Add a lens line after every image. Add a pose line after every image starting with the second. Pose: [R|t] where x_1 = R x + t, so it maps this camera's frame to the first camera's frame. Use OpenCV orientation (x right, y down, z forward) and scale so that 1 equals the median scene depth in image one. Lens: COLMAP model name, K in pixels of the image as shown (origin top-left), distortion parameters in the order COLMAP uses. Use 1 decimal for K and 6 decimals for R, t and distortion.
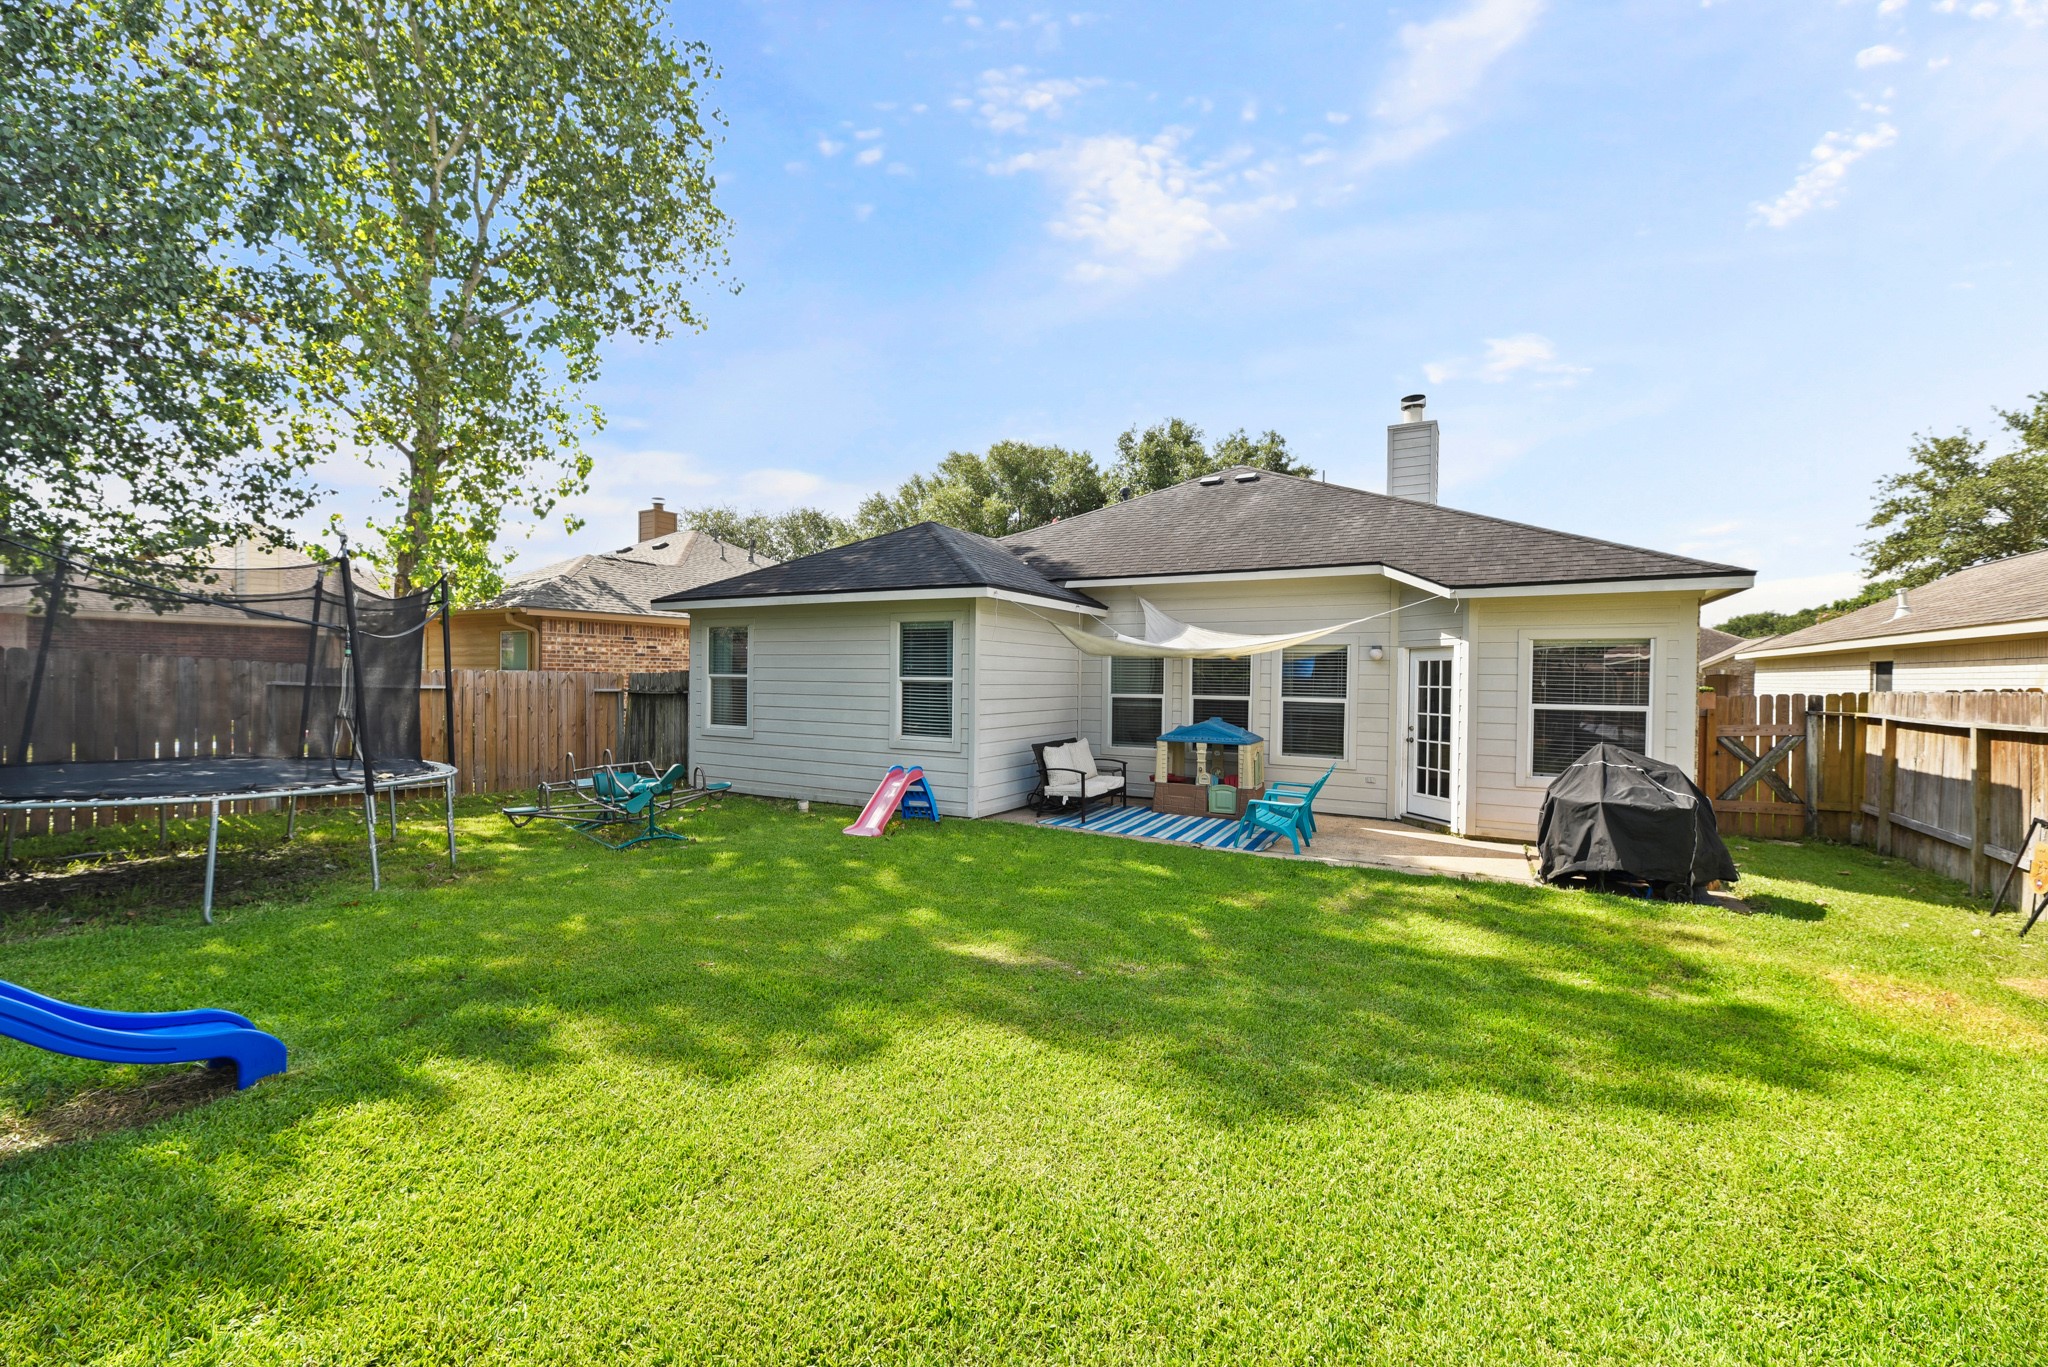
lens RADIAL K [[828.6, 0, 1021.2], [0, 828.6, 686.6], [0, 0, 1]] dist [0.002212, -0.004614]
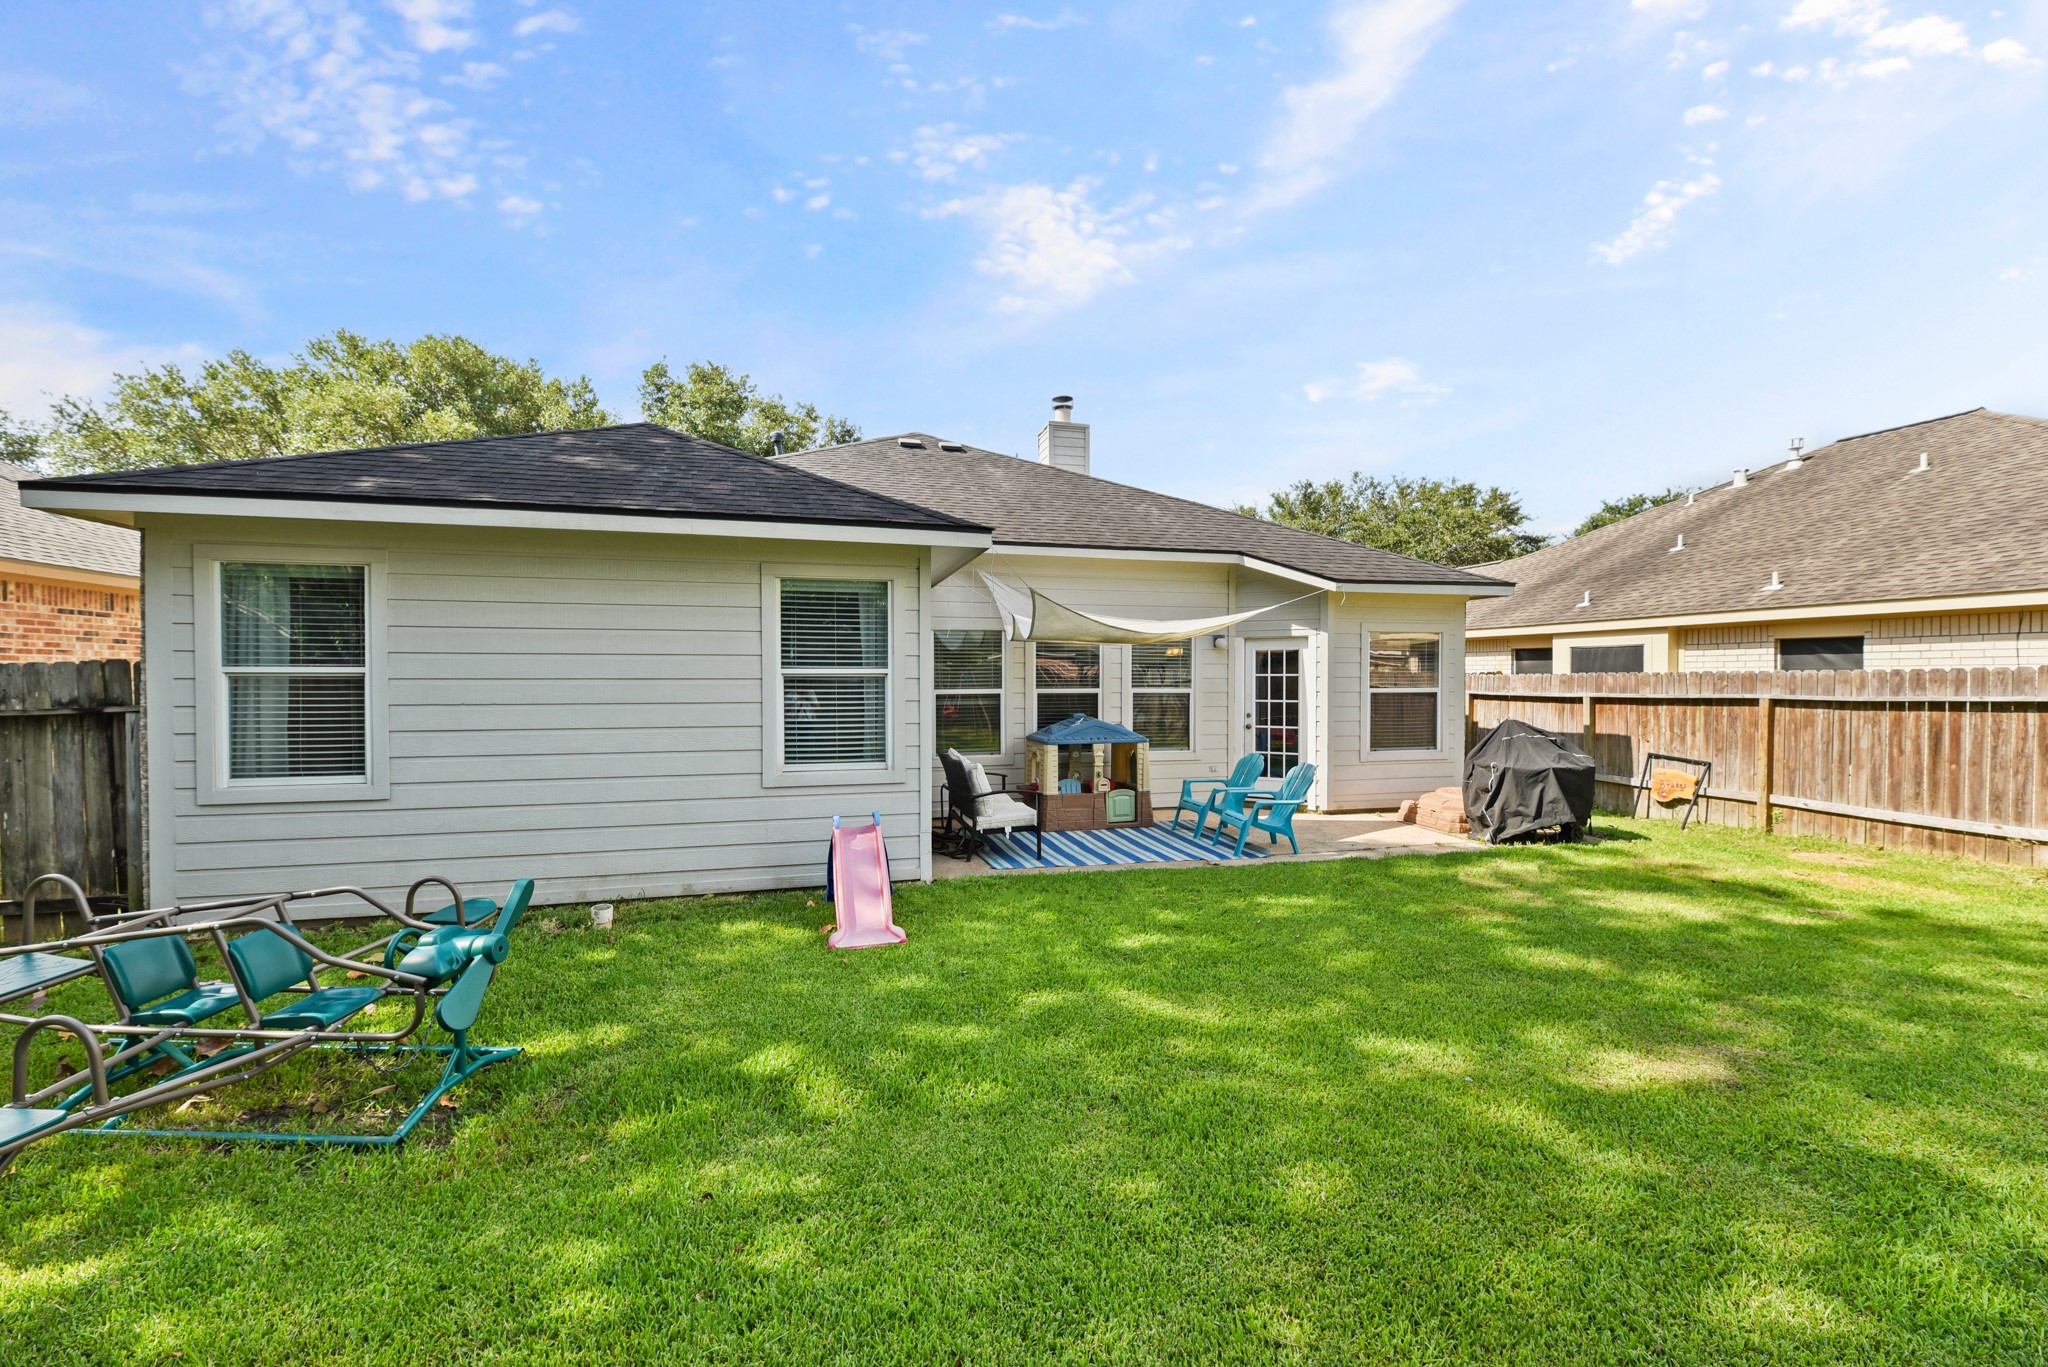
lens RADIAL K [[827.7, 0, 1020.3], [0, 827.7, 683.1], [0, 0, 1]] dist [-0.003301, -0.000268]
pose [[0.715502, -0.018200, 0.698373, -0.442325], [0.016495, 0.999822, 0.009156, -0.003934], [-0.698416, 0.004968, 0.715675, 0.445838]]
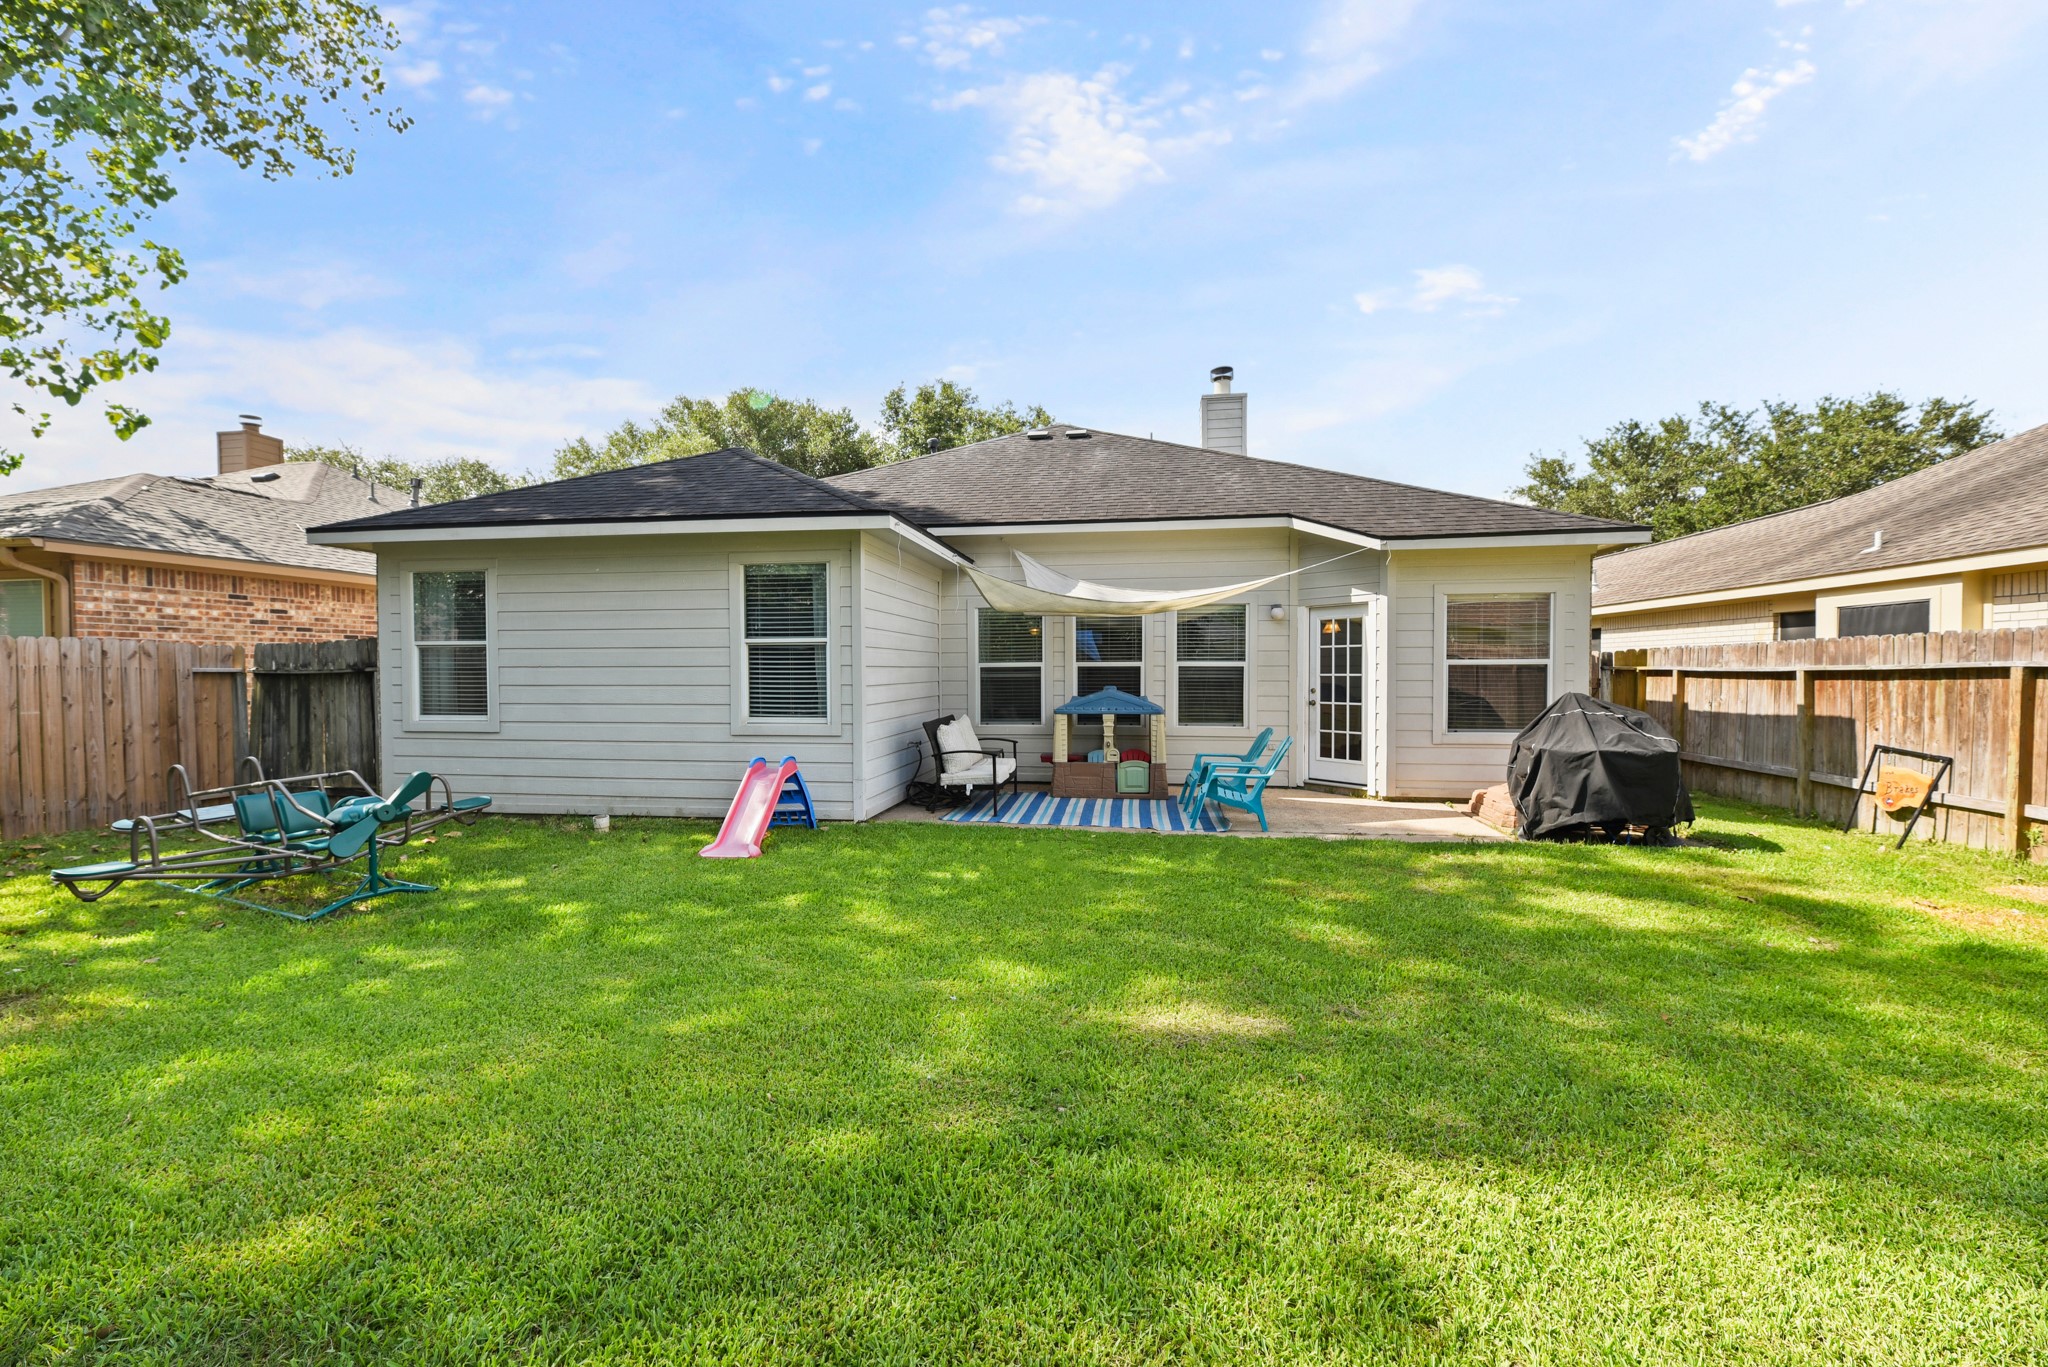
lens RADIAL K [[828.6, 0, 1021.2], [0, 828.6, 686.6], [0, 0, 1]] dist [0.002212, -0.004614]
pose [[0.934303, -0.022289, 0.355782, -0.179893], [0.018539, 0.999731, 0.013946, 0.025310], [-0.355997, -0.006434, 0.934465, 0.218381]]
